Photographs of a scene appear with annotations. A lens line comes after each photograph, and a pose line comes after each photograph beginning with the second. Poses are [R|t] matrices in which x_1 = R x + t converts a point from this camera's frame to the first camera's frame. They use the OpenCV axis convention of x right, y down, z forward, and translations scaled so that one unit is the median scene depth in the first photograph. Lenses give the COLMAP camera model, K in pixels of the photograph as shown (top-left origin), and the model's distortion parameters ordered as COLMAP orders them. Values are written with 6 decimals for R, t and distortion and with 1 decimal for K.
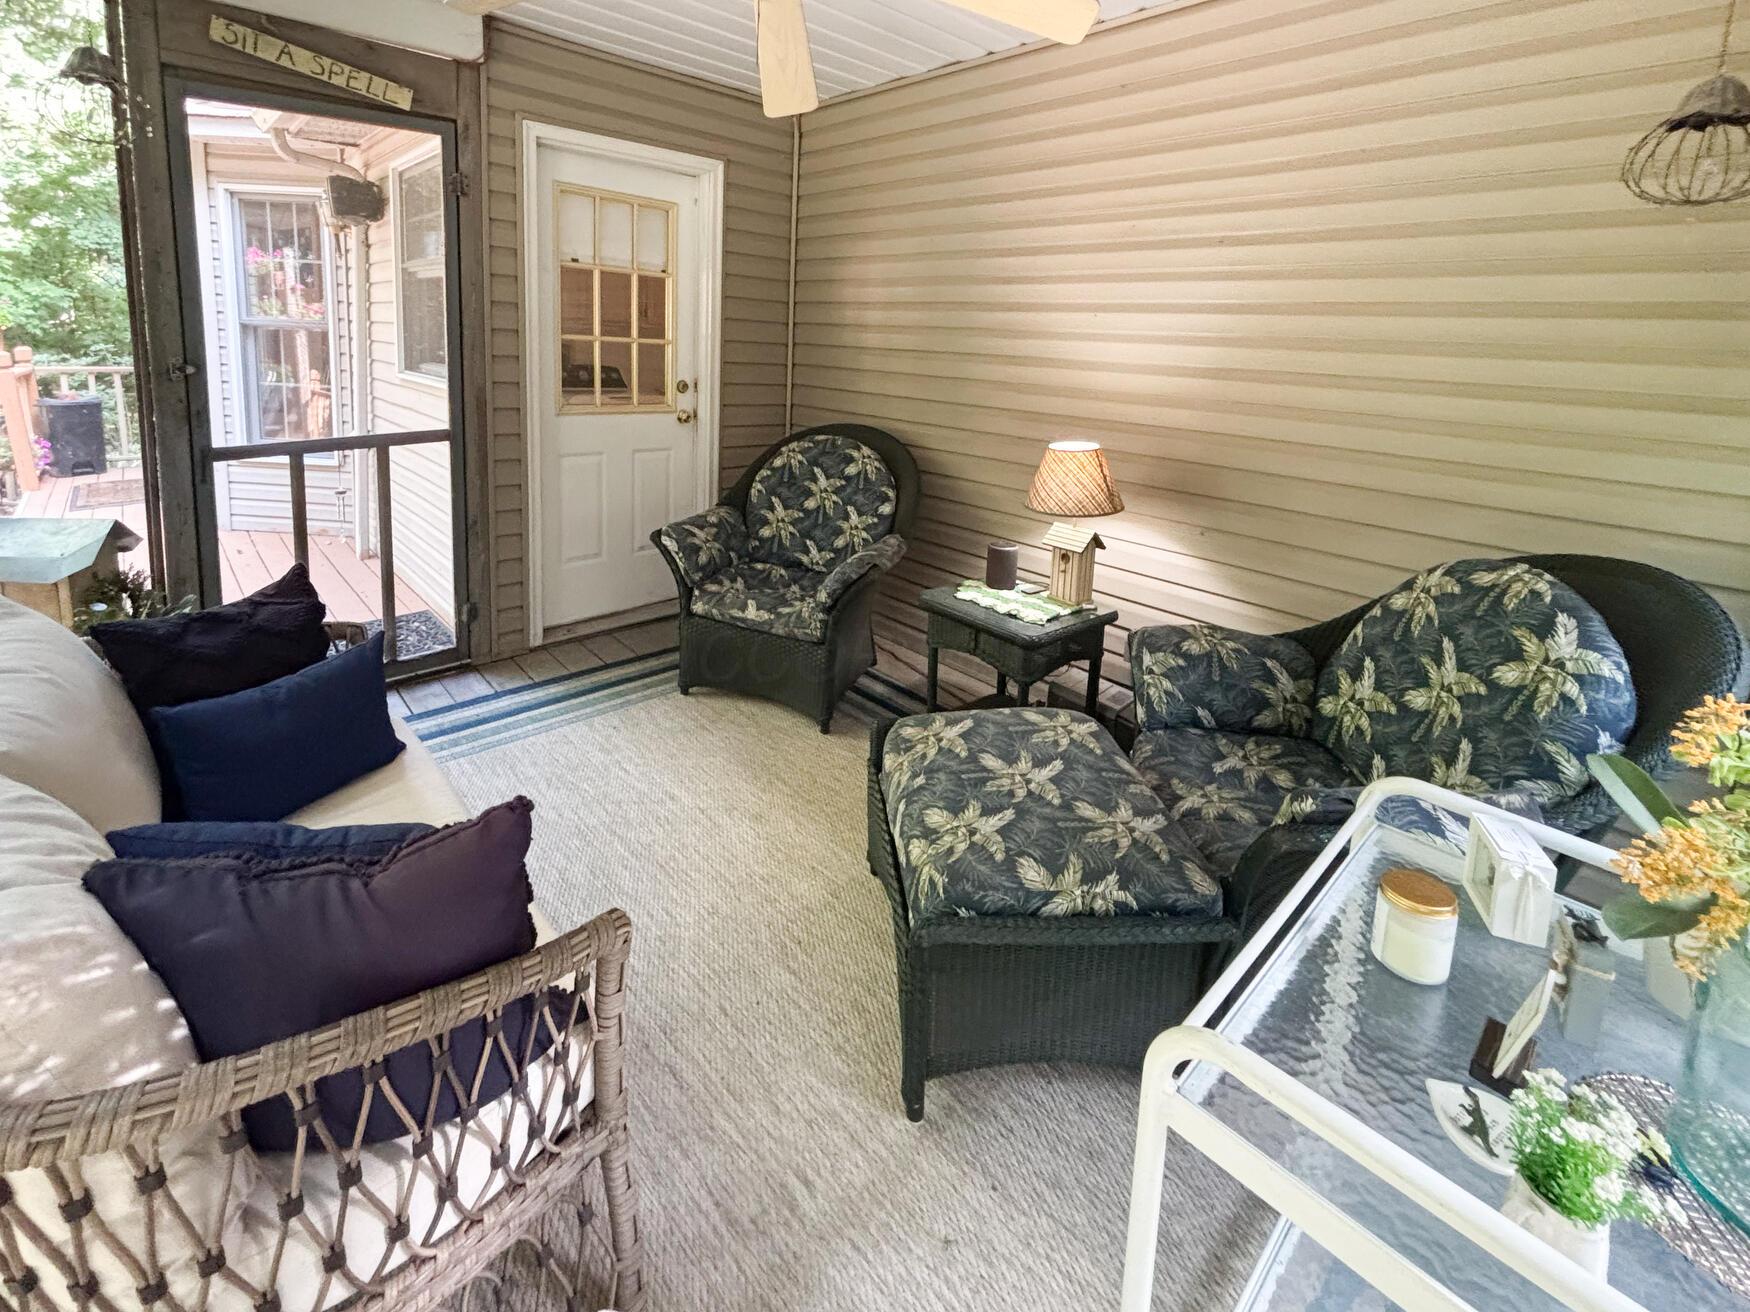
lens RADIAL K [[1282.4, 0, 871.9], [0, 1282.4, 655.4], [0, 0, 1]] dist [0.005981, 0.003576]
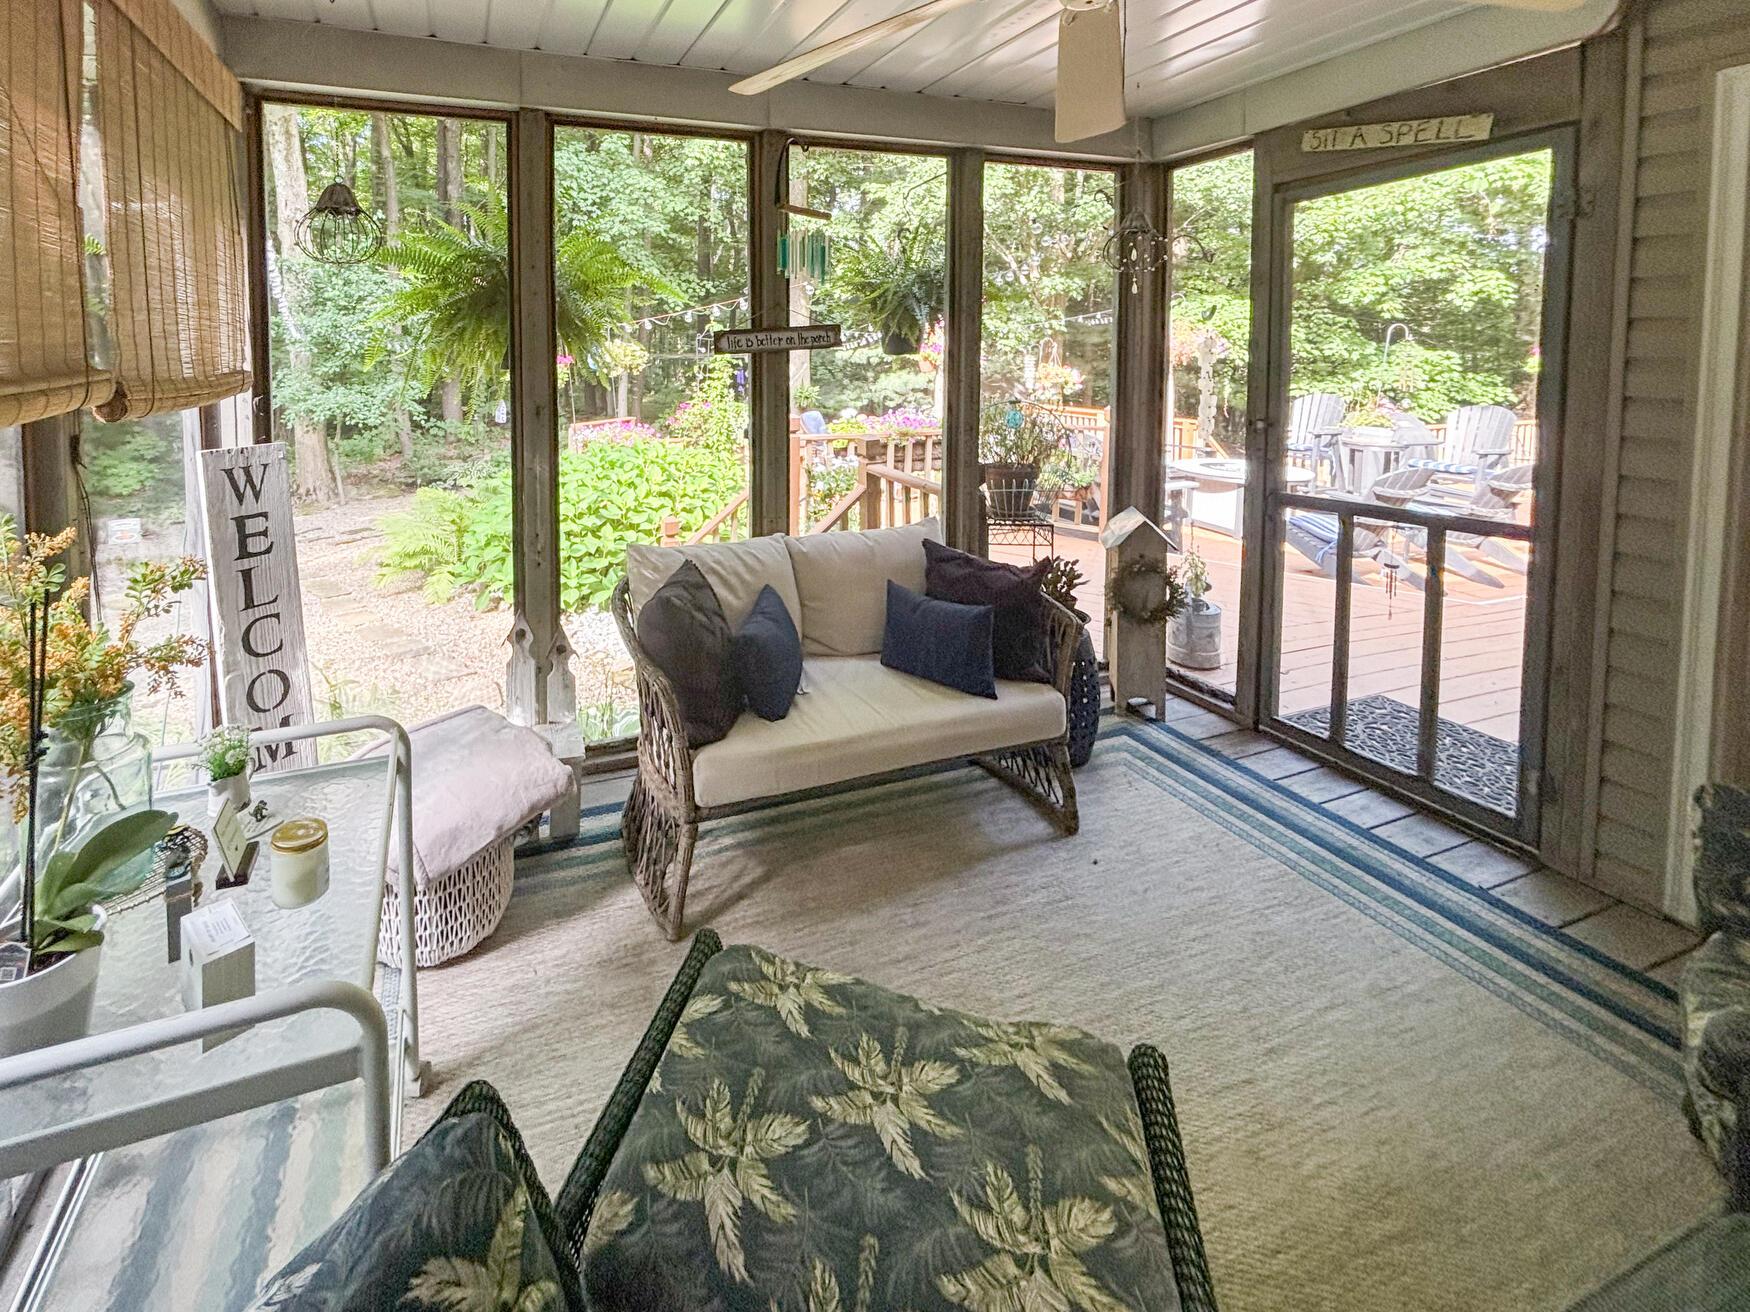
lens RADIAL K [[2153.6, 0, 873.7], [0, 2153.6, 656.6], [0, 0, 1]] dist [-0.009015, 0.000000]
pose [[-0.775966, 0.036837, -0.629698, 0.785392], [-0.195564, 0.935052, 0.295691, -0.415255], [0.599692, 0.352593, -0.718364, 1.758751]]
